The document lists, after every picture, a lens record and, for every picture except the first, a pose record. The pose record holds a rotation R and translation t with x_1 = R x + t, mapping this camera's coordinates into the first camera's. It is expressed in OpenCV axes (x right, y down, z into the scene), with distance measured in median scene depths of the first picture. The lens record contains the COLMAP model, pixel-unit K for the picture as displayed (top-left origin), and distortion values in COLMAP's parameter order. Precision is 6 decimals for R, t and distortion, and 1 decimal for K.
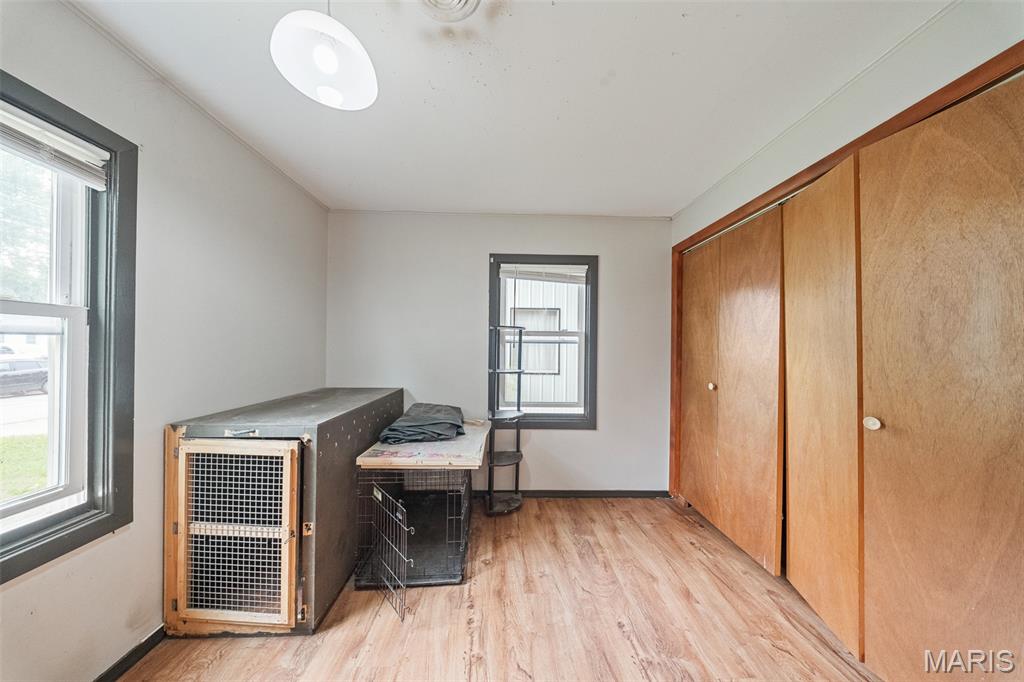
lens RADIAL K [[309.6, 0, 513.1], [0, 309.6, 345.2], [0, 0, 1]] dist [0.000226, -0.000997]
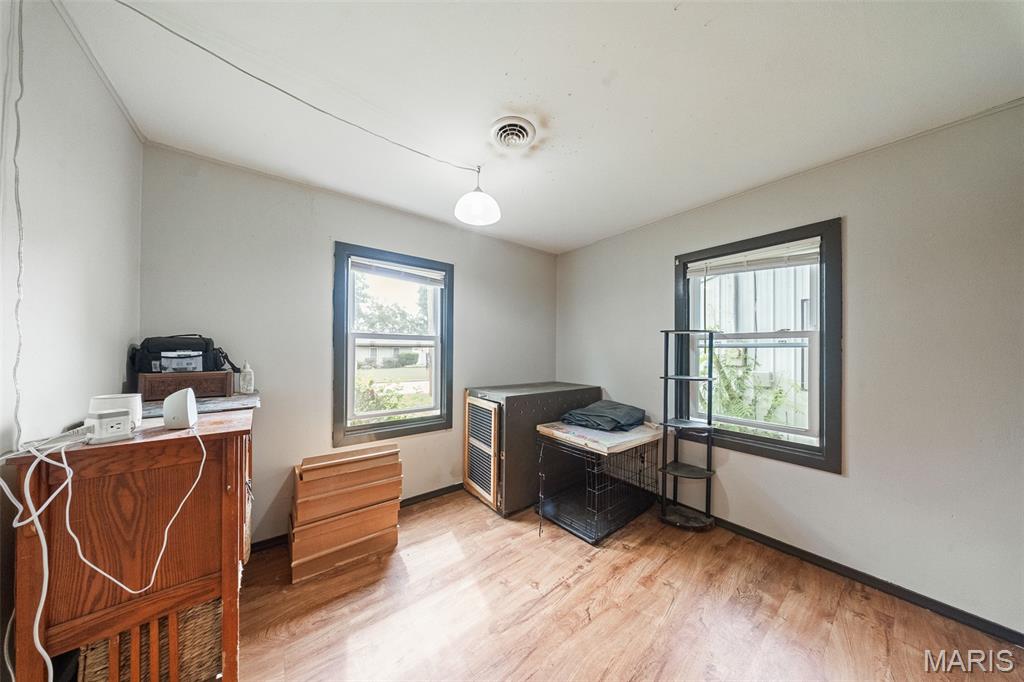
lens RADIAL K [[309.6, 0, 501.9], [0, 309.6, 346.5], [0, 0, 1]] dist [0.000226, -0.000997]
pose [[0.559470, -0.021648, -0.828568, 0.650971], [0.000300, 0.999664, -0.025915, 0.018553], [0.828851, 0.014250, 0.559289, 0.008642]]
